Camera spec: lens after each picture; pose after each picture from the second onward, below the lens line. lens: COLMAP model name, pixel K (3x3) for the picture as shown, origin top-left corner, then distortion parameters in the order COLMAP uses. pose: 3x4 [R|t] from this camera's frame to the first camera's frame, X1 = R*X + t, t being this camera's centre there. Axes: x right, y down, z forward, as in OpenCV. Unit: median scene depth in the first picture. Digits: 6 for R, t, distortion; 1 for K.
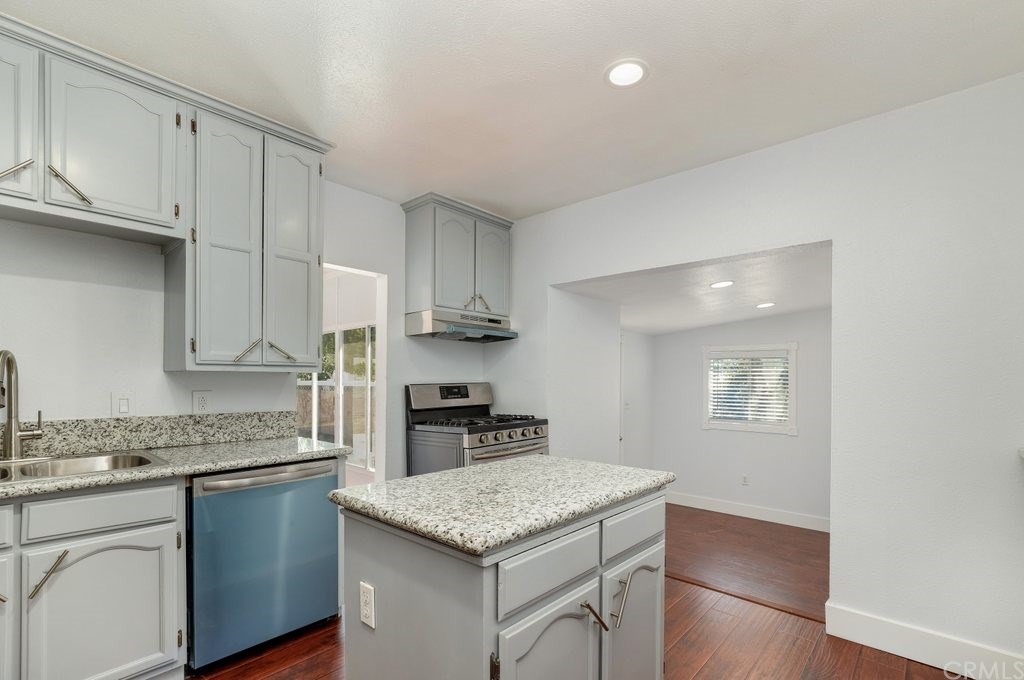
lens RADIAL K [[469.2, 0, 525.4], [0, 469.2, 377.5], [0, 0, 1]] dist [-0.010779, 0.001060]
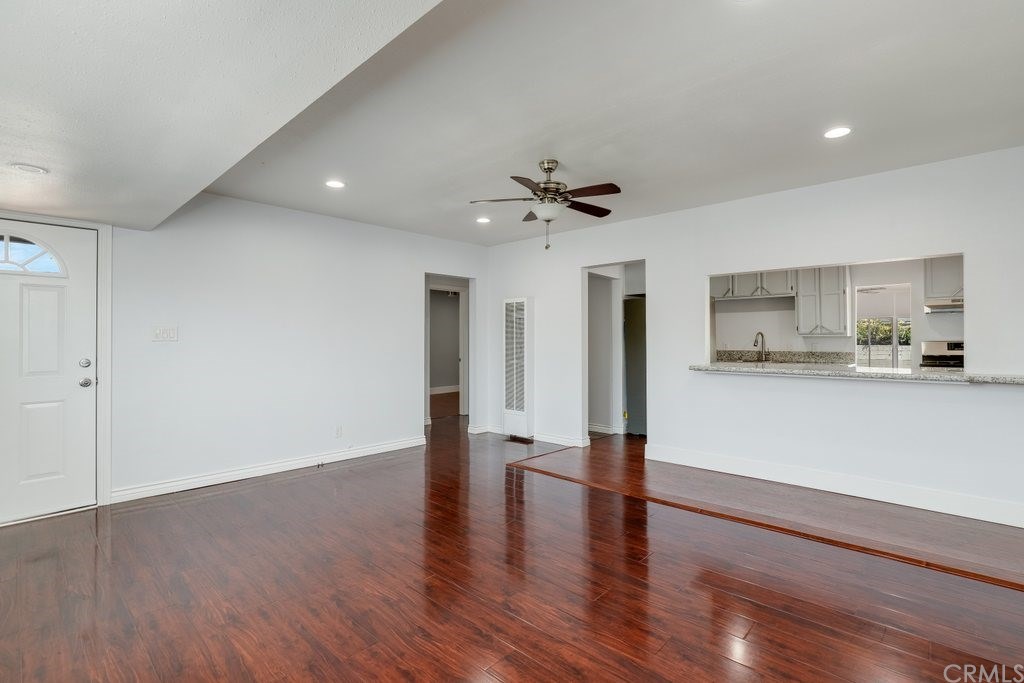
lens RADIAL K [[469.2, 0, 521.6], [0, 469.2, 340.6], [0, 0, 1]] dist [-0.010779, 0.001060]
pose [[0.005975, -0.002635, -0.999979, 2.184797], [0.008702, 0.999959, -0.002583, 0.004483], [0.999944, -0.008686, 0.005998, -0.804905]]
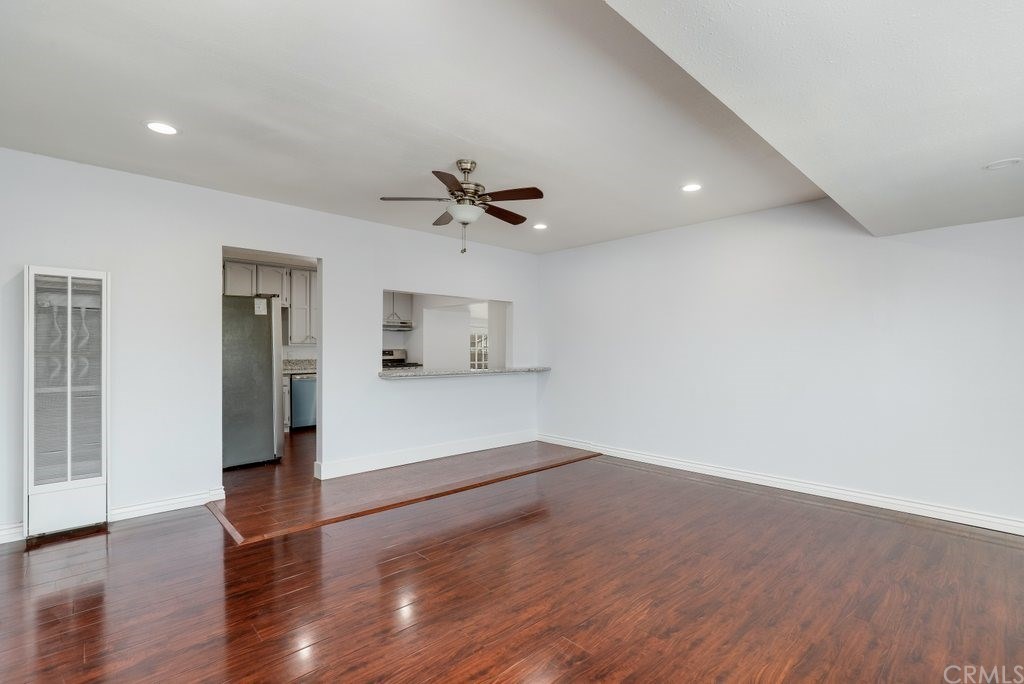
lens RADIAL K [[469.2, 0, 521.4], [0, 469.2, 345.2], [0, 0, 1]] dist [-0.010779, 0.001060]
pose [[0.997307, -0.002814, -0.073284, 1.073683], [0.002784, 0.999996, -0.000516, -0.008616], [0.073285, 0.000311, 0.997311, -2.012997]]
